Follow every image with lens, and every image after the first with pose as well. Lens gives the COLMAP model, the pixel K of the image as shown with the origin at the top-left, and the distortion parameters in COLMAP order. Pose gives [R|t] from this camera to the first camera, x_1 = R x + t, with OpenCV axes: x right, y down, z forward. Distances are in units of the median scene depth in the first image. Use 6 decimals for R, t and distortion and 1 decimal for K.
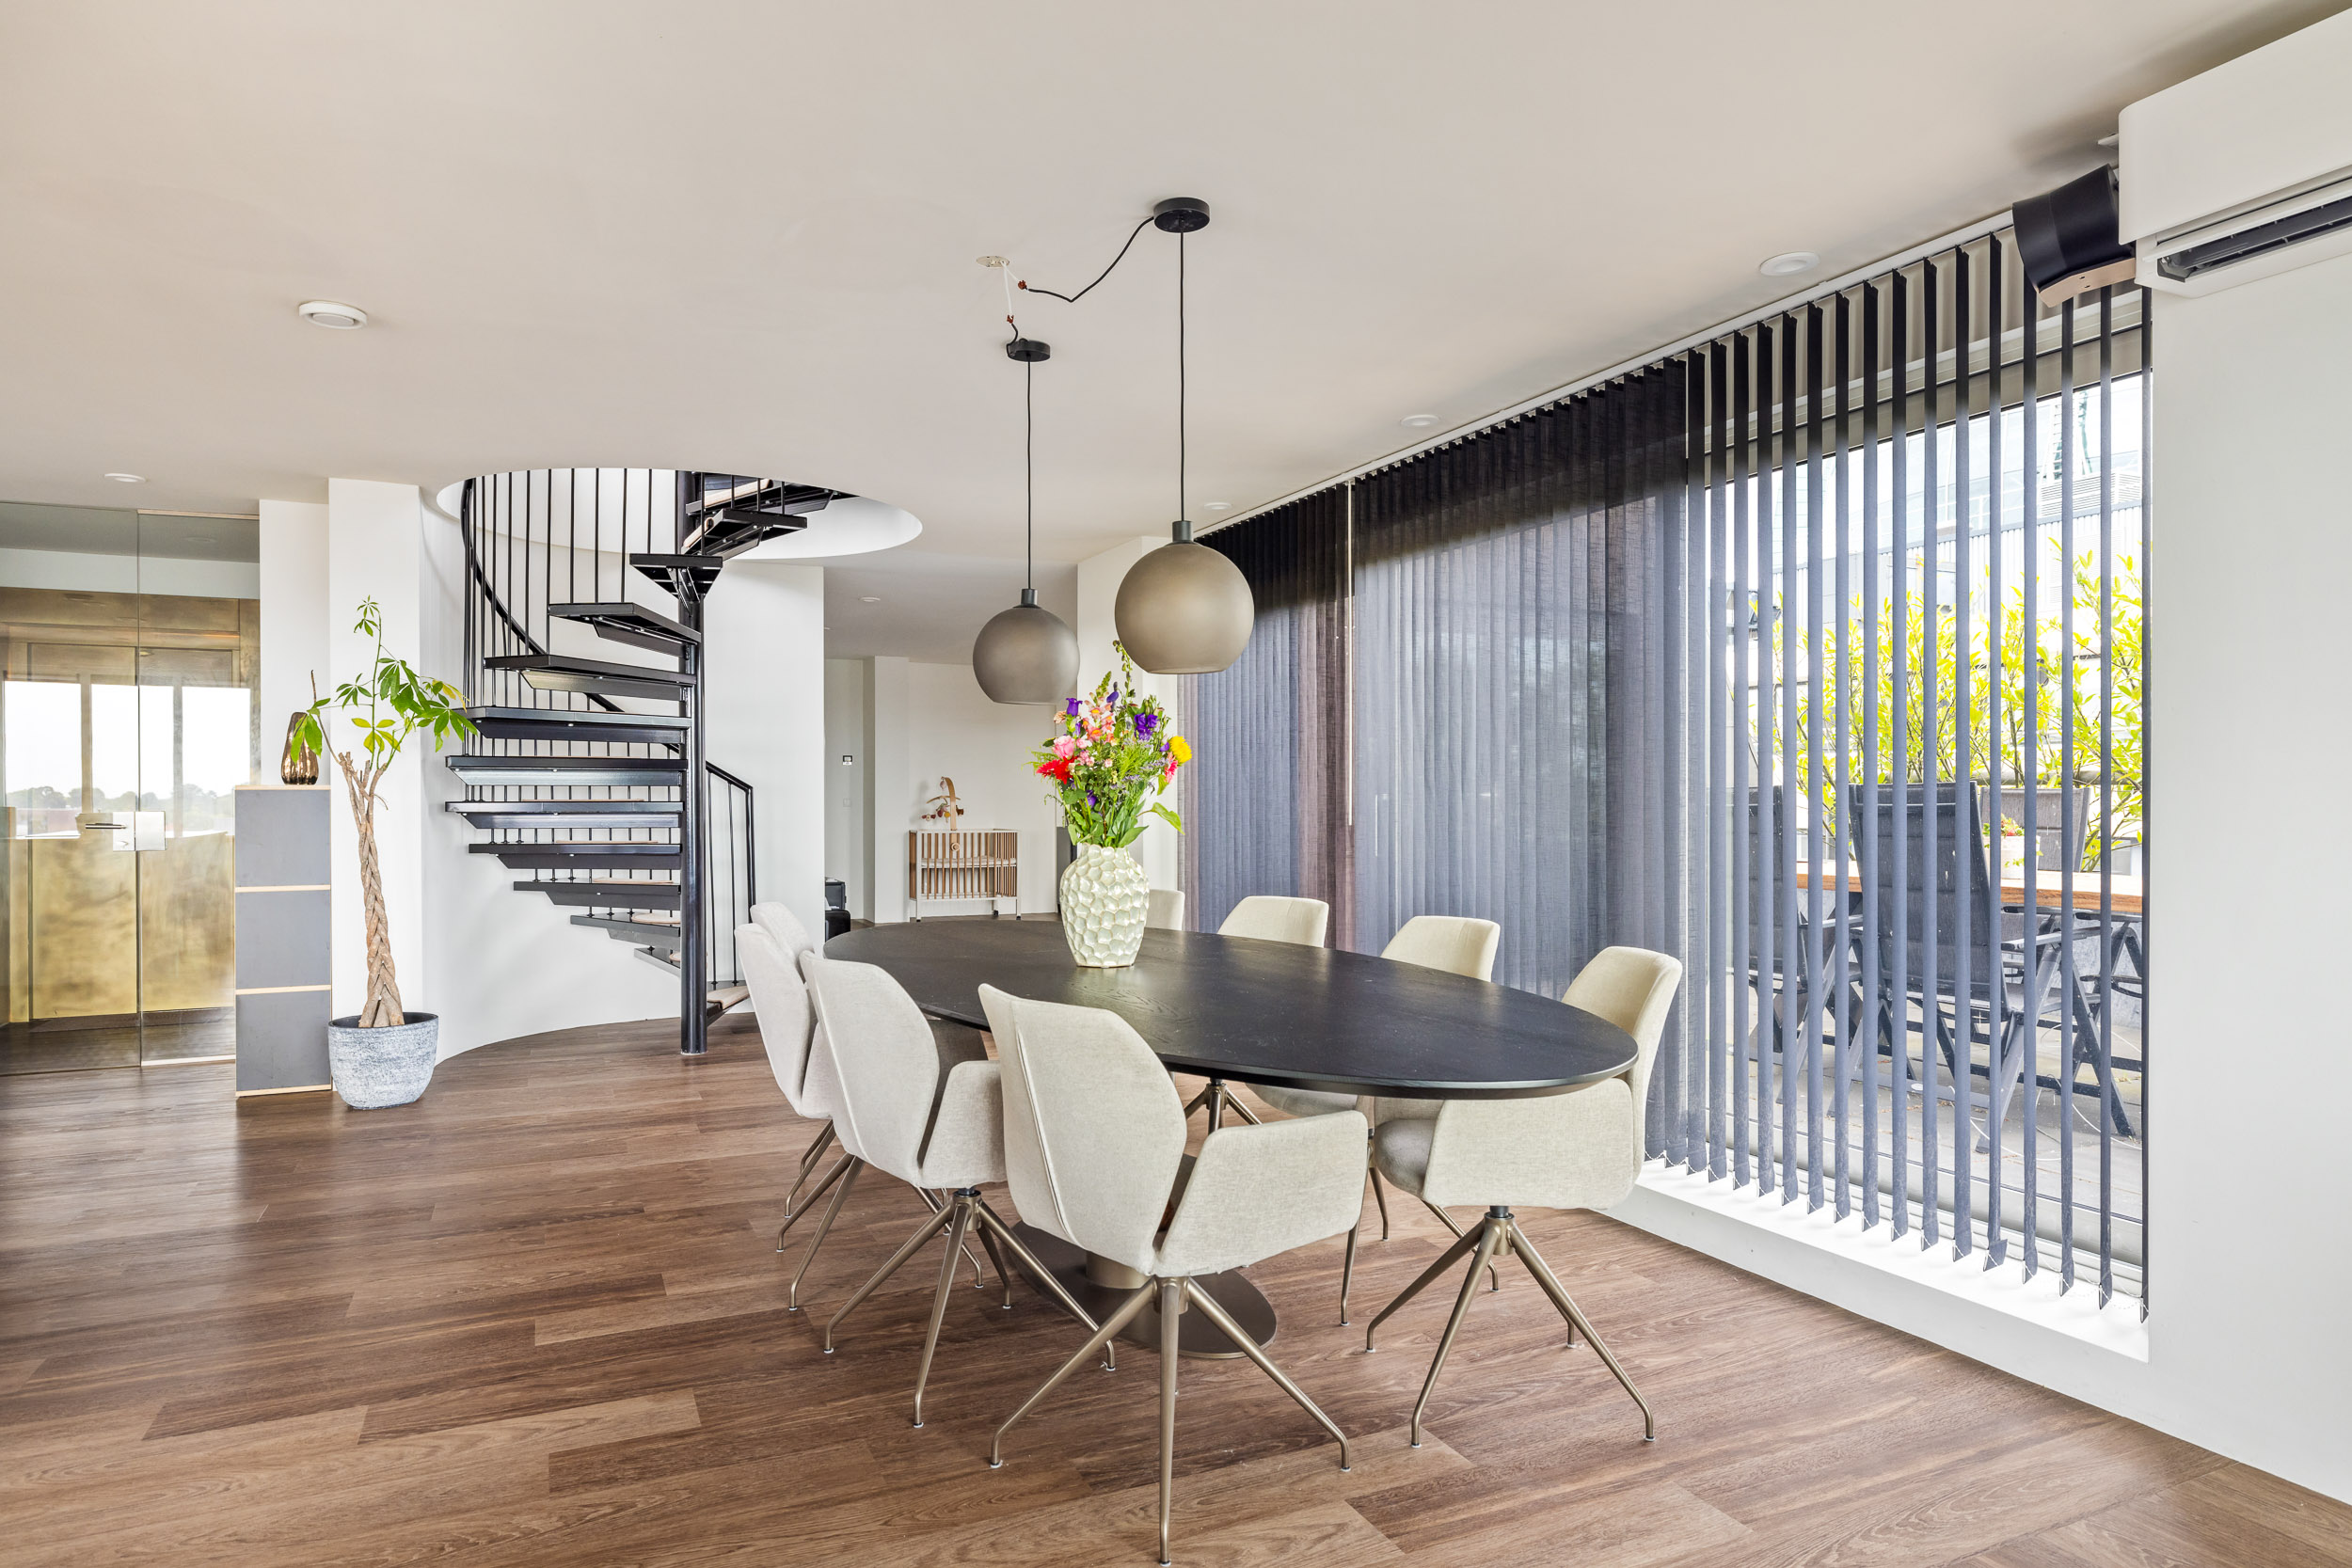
lens RADIAL K [[1415.2, 0, 1180.9], [0, 1415.2, 786.3], [0, 0, 1]] dist [-0.006309, -0.001260]
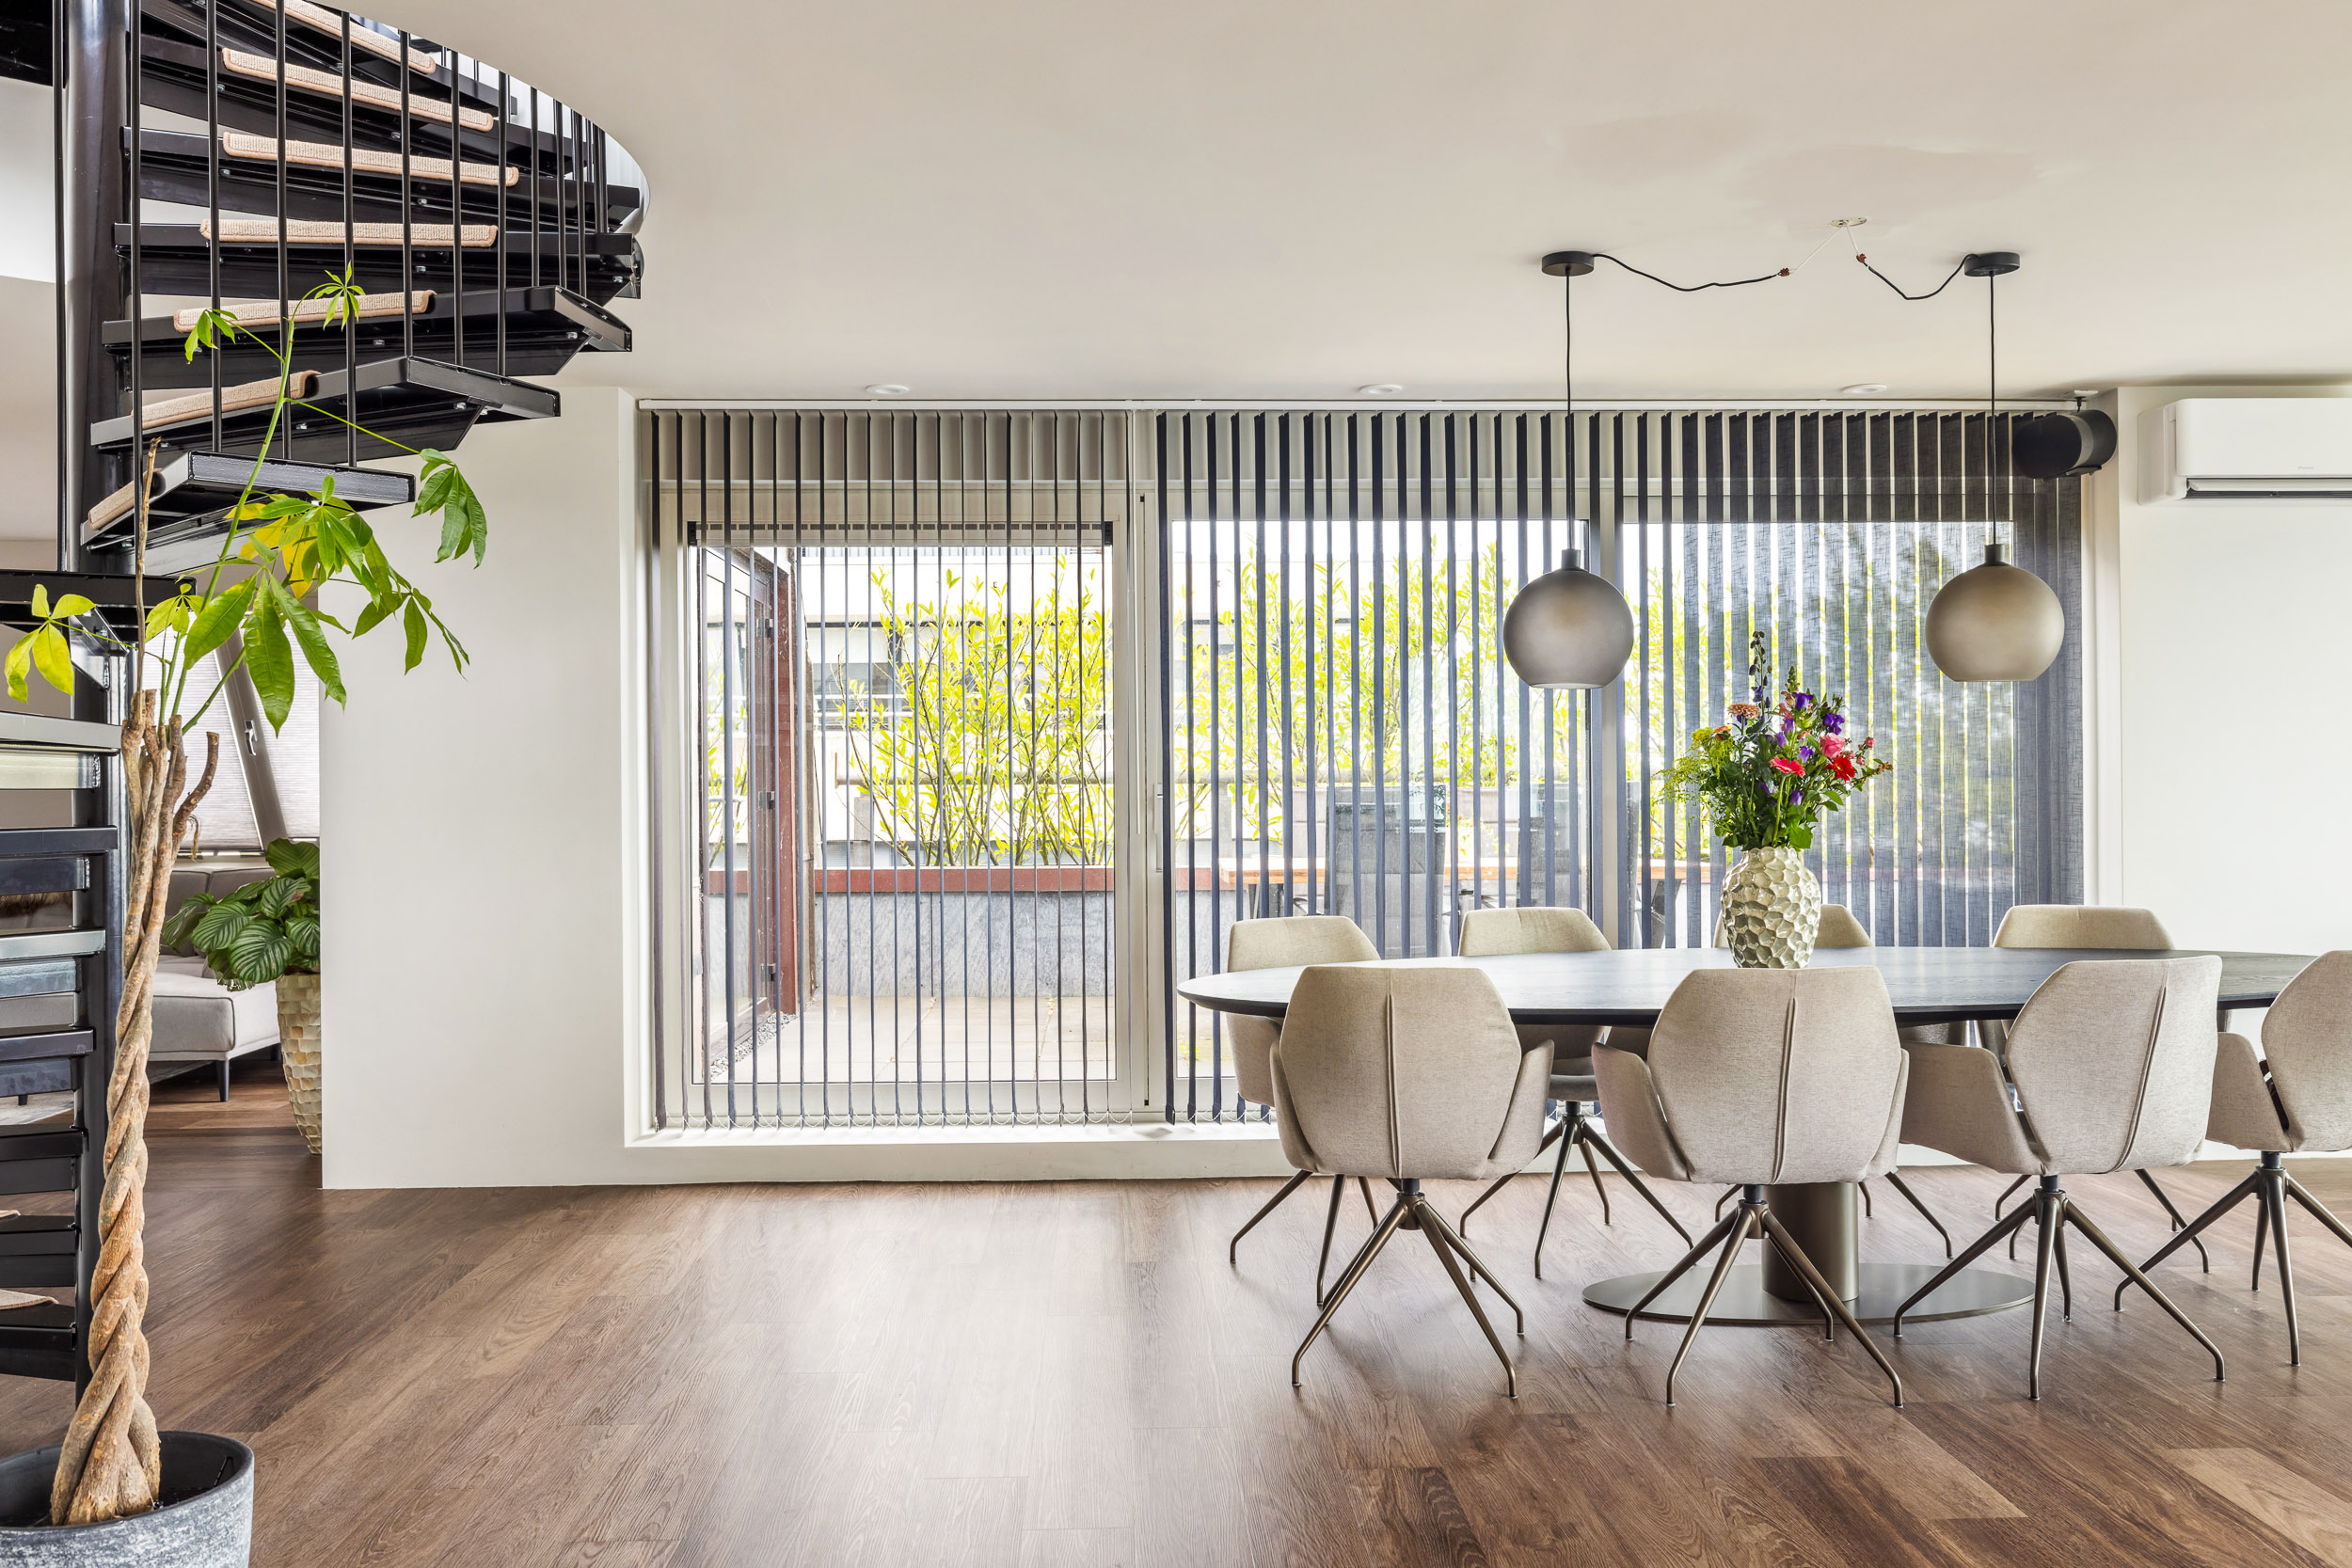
lens RADIAL K [[1886.1, 0, 1177.3], [0, 1886.1, 782.2], [0, 0, 1]] dist [0.004845, 0.005135]
pose [[0.372041, -0.001593, 0.928215, -1.480753], [0.001663, 0.999998, 0.001050, -0.007090], [-0.928215, 0.001153, 0.372043, 0.974463]]
